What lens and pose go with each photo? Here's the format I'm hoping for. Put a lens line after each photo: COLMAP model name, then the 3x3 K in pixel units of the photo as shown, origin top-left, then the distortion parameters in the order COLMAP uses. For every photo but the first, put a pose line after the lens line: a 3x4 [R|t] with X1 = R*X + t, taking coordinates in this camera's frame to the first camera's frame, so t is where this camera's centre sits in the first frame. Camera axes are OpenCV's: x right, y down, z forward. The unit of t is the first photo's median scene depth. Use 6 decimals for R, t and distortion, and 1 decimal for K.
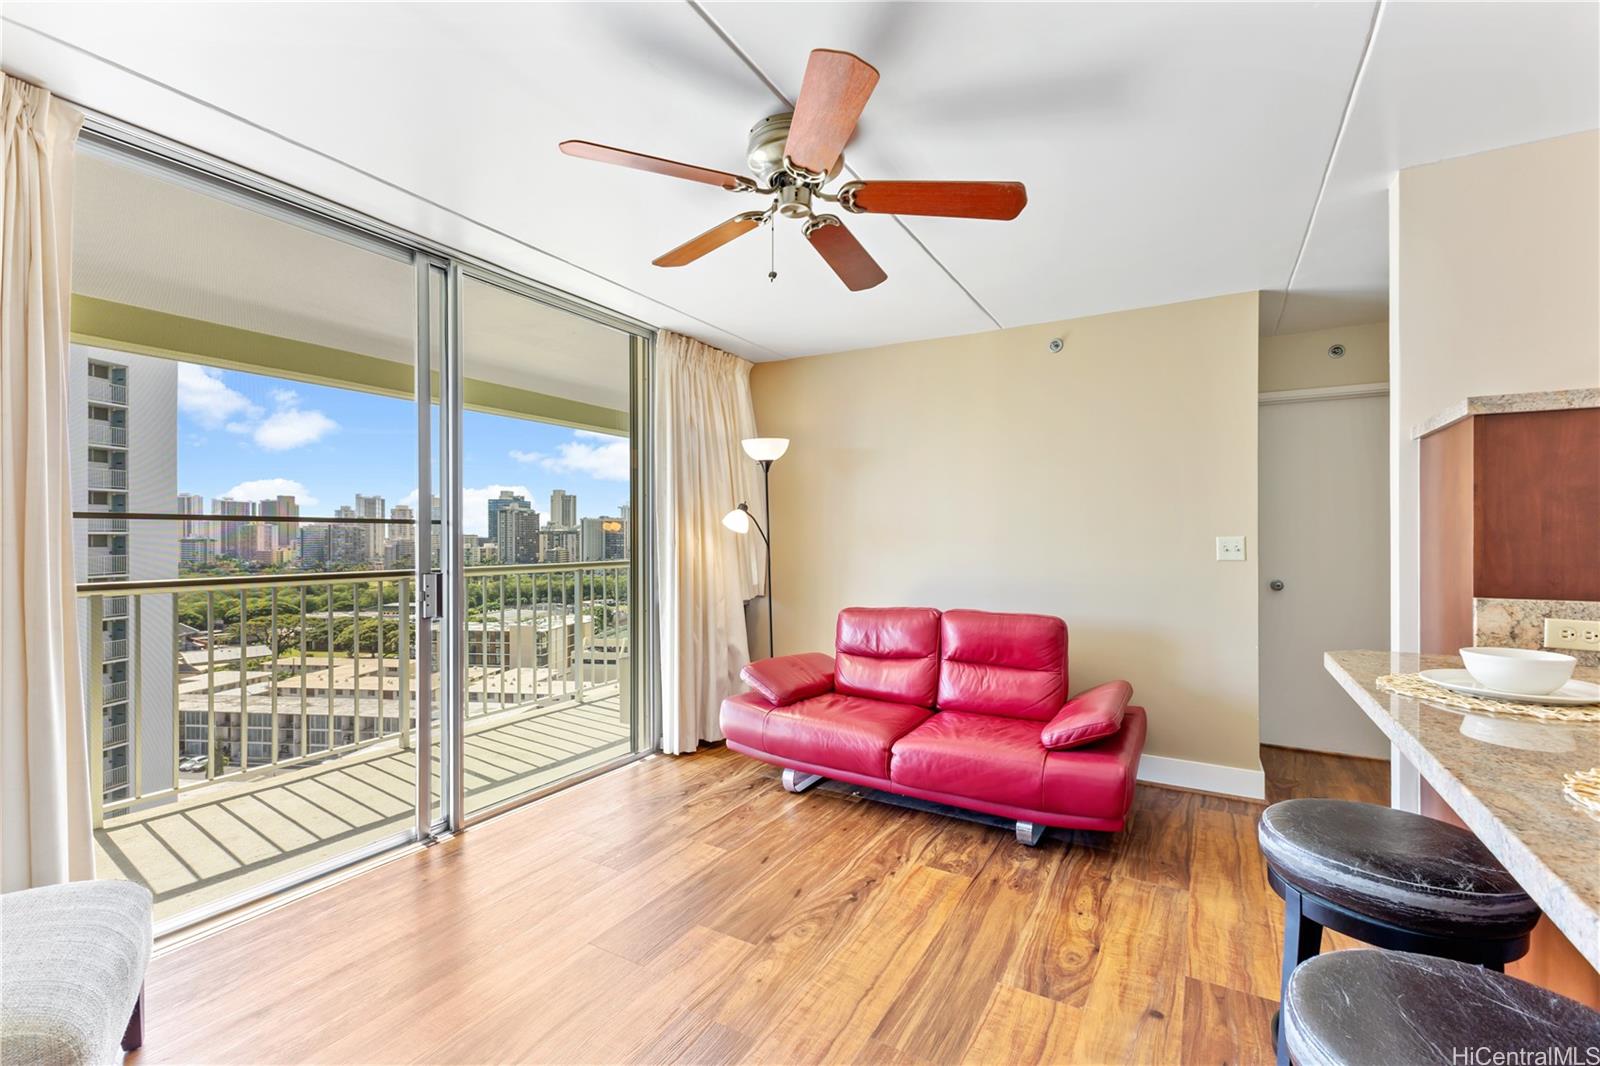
lens RADIAL K [[686.6, 0, 800.7], [0, 686.6, 535.1], [0, 0, 1]] dist [0.009704, -0.000709]
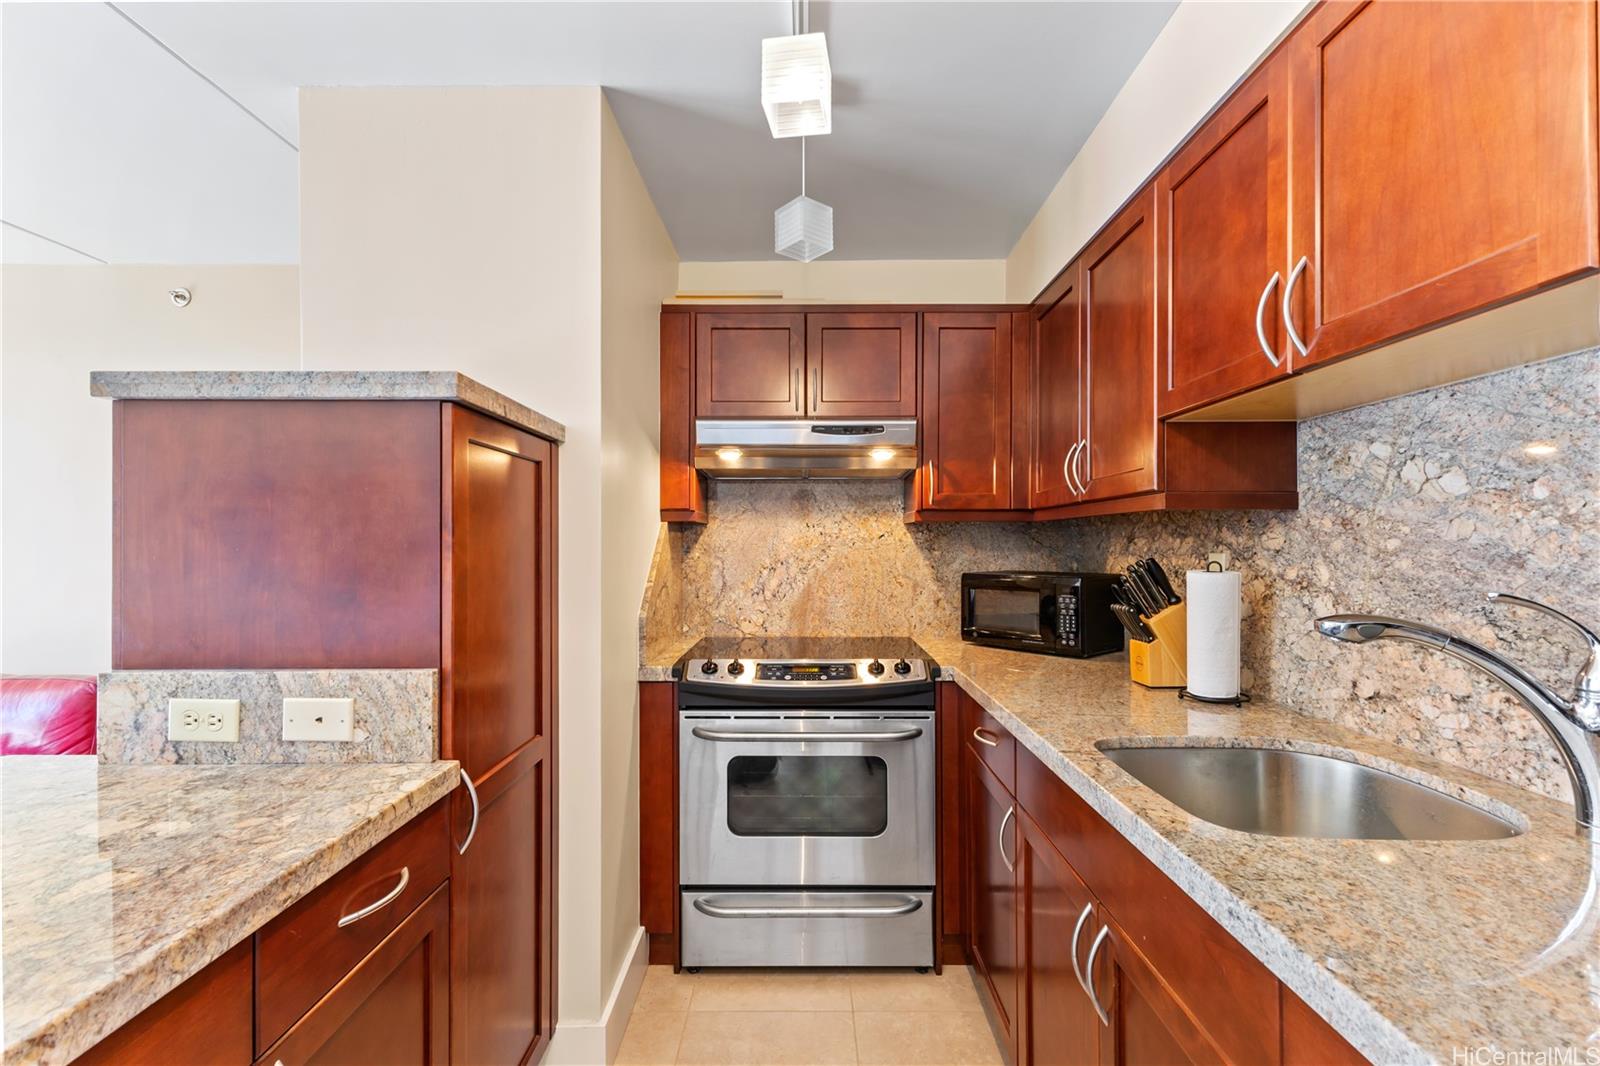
lens RADIAL K [[686.6, 0, 800.7], [0, 686.6, 535.1], [0, 0, 1]] dist [0.009704, -0.000709]
pose [[0.862165, 0.004461, 0.506608, 0.546961], [-0.000364, 0.999966, -0.008185, -0.016166], [-0.506627, 0.006873, 0.862138, 0.037383]]
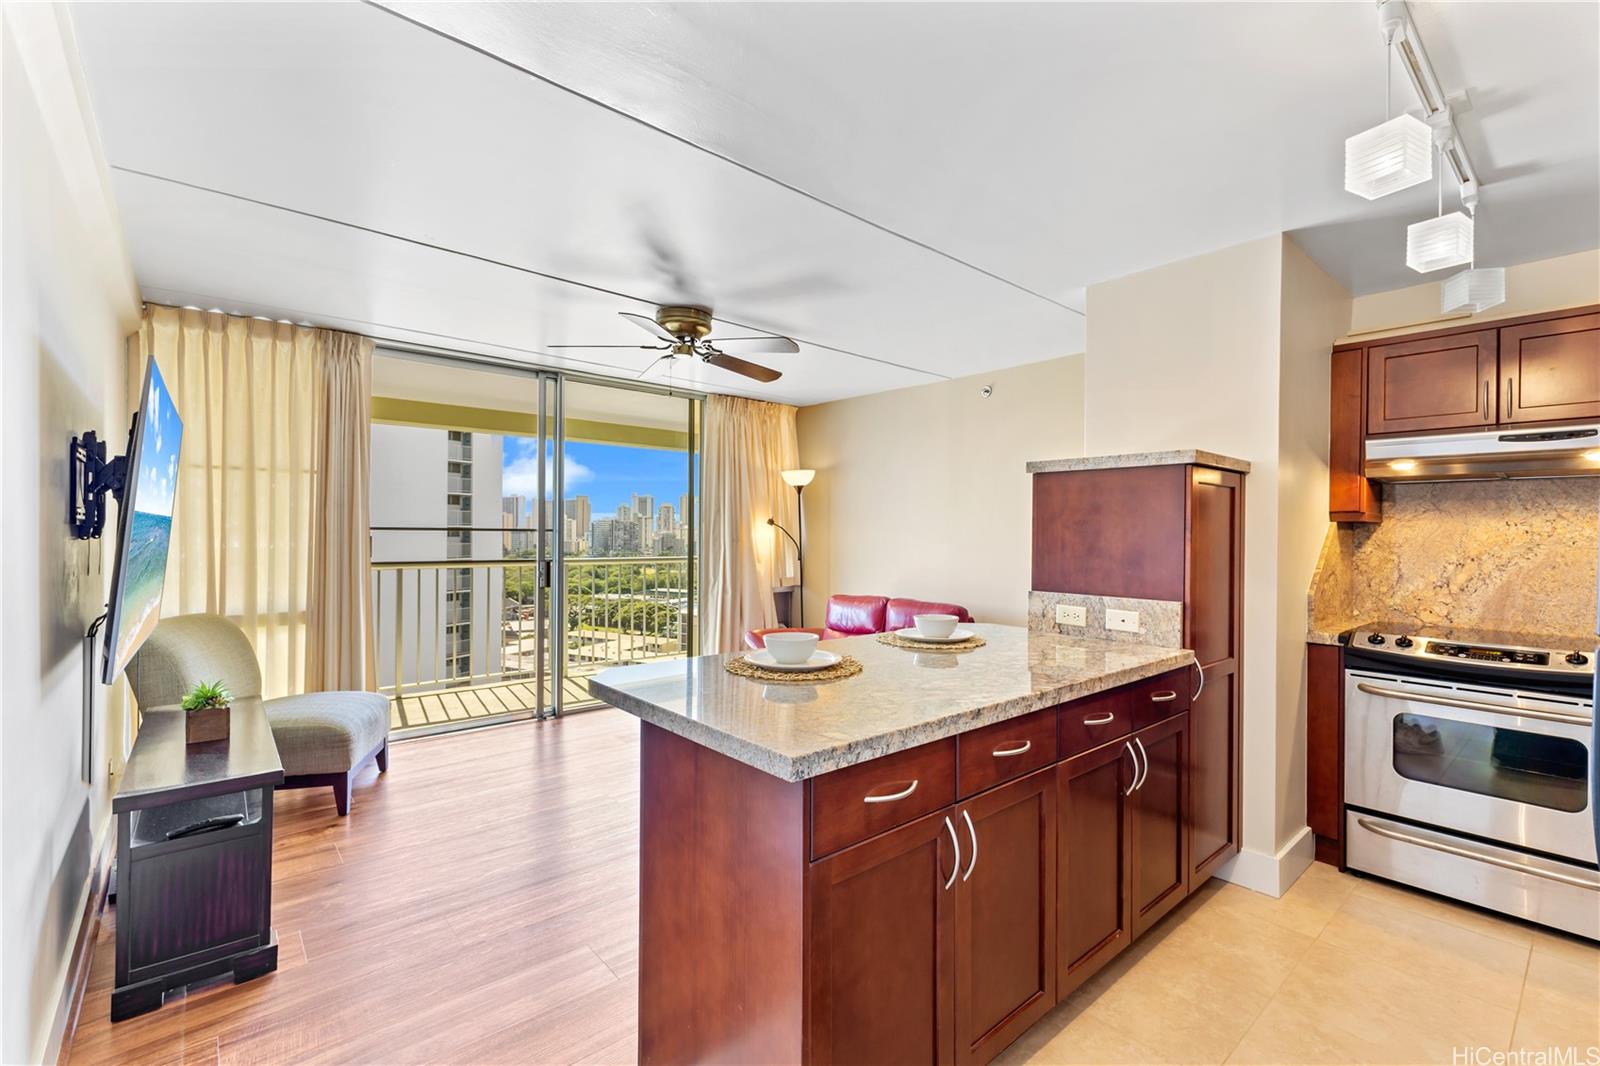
lens RADIAL K [[686.6, 0, 800.7], [0, 686.6, 535.1], [0, 0, 1]] dist [0.009704, -0.000709]
pose [[0.945216, 0.010877, -0.326265, 0.445649], [-0.009121, 0.999935, 0.006909, -0.018286], [0.326319, -0.003554, 0.945253, -0.284562]]
